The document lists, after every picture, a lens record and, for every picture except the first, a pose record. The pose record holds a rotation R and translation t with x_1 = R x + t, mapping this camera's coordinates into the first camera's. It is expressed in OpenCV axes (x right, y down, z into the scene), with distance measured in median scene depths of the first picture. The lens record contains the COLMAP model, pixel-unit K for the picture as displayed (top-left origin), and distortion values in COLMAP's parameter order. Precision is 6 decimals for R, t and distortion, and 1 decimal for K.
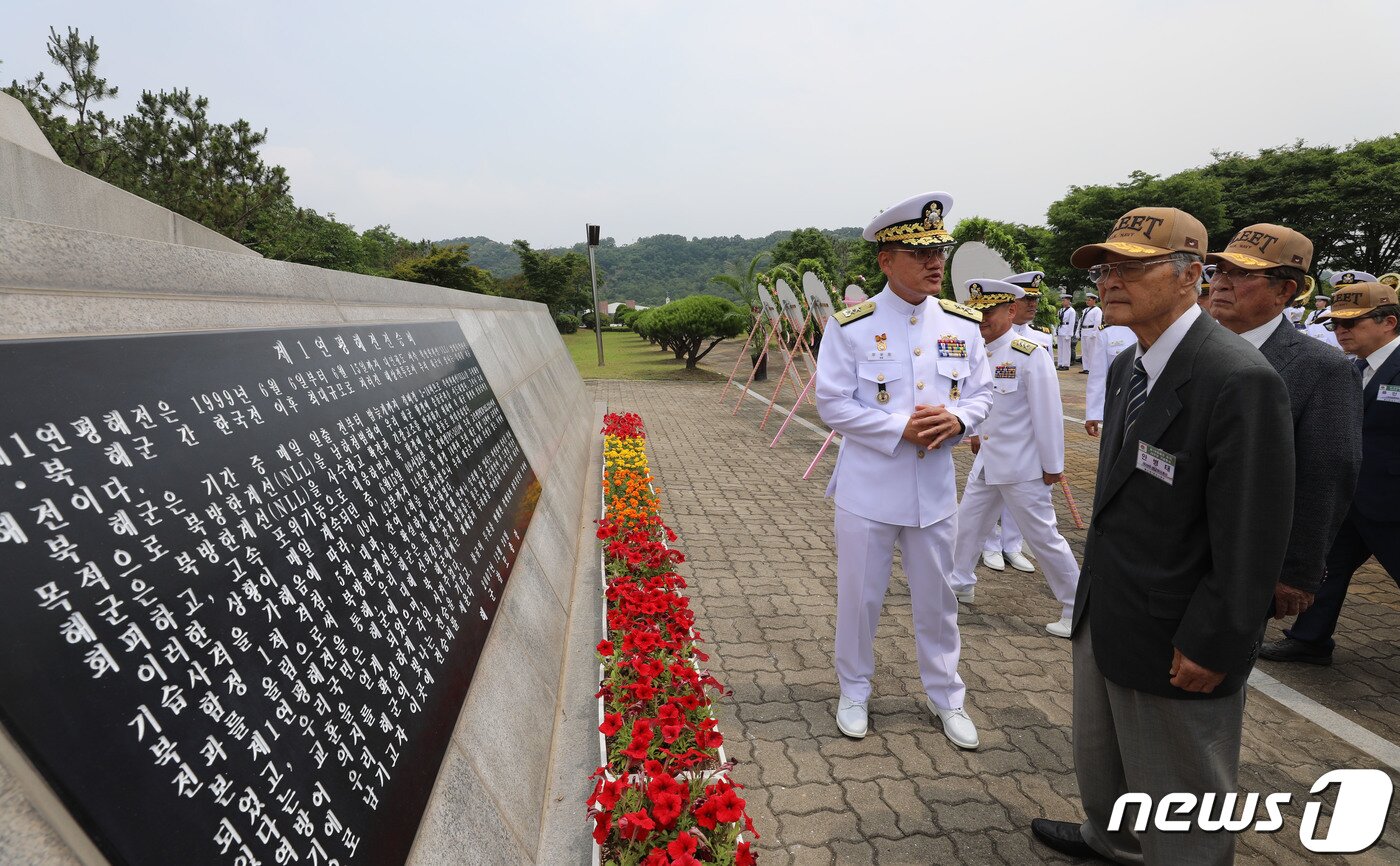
lens RADIAL K [[640.0, 0, 708.7], [0, 640.0, 434.7], [0, 0, 1]] dist [0.001144, 0.000737]
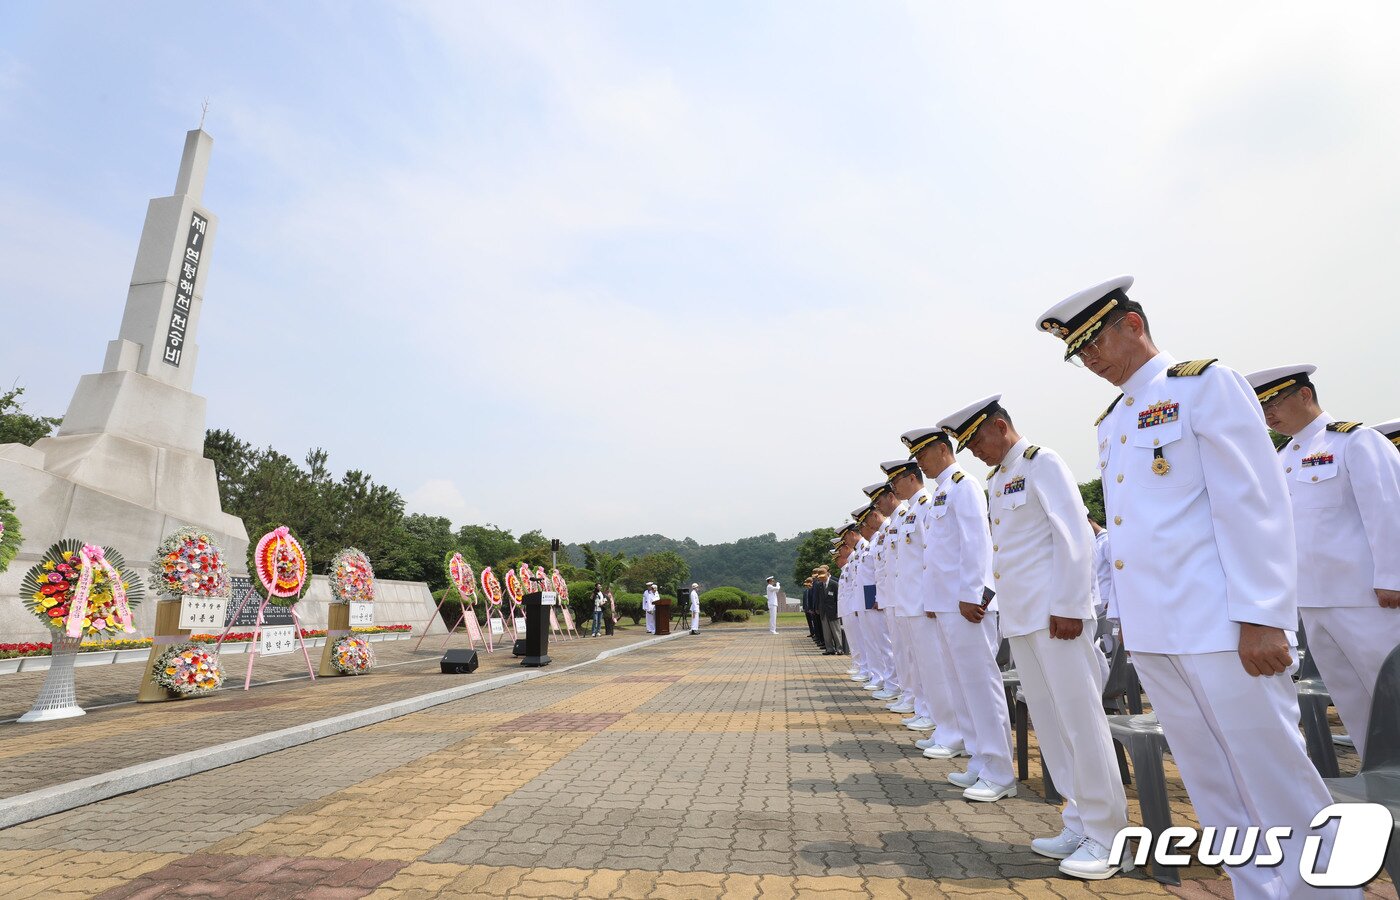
lens RADIAL K [[643.7, 0, 694.9], [0, 643.7, 451.7], [0, 0, 1]] dist [-0.027252, 0.002906]
pose [[0.964651, -0.053582, -0.258024, 0.589017], [-0.057277, 0.913075, -0.403749, 0.099136], [0.257229, 0.404256, 0.877730, -0.394863]]
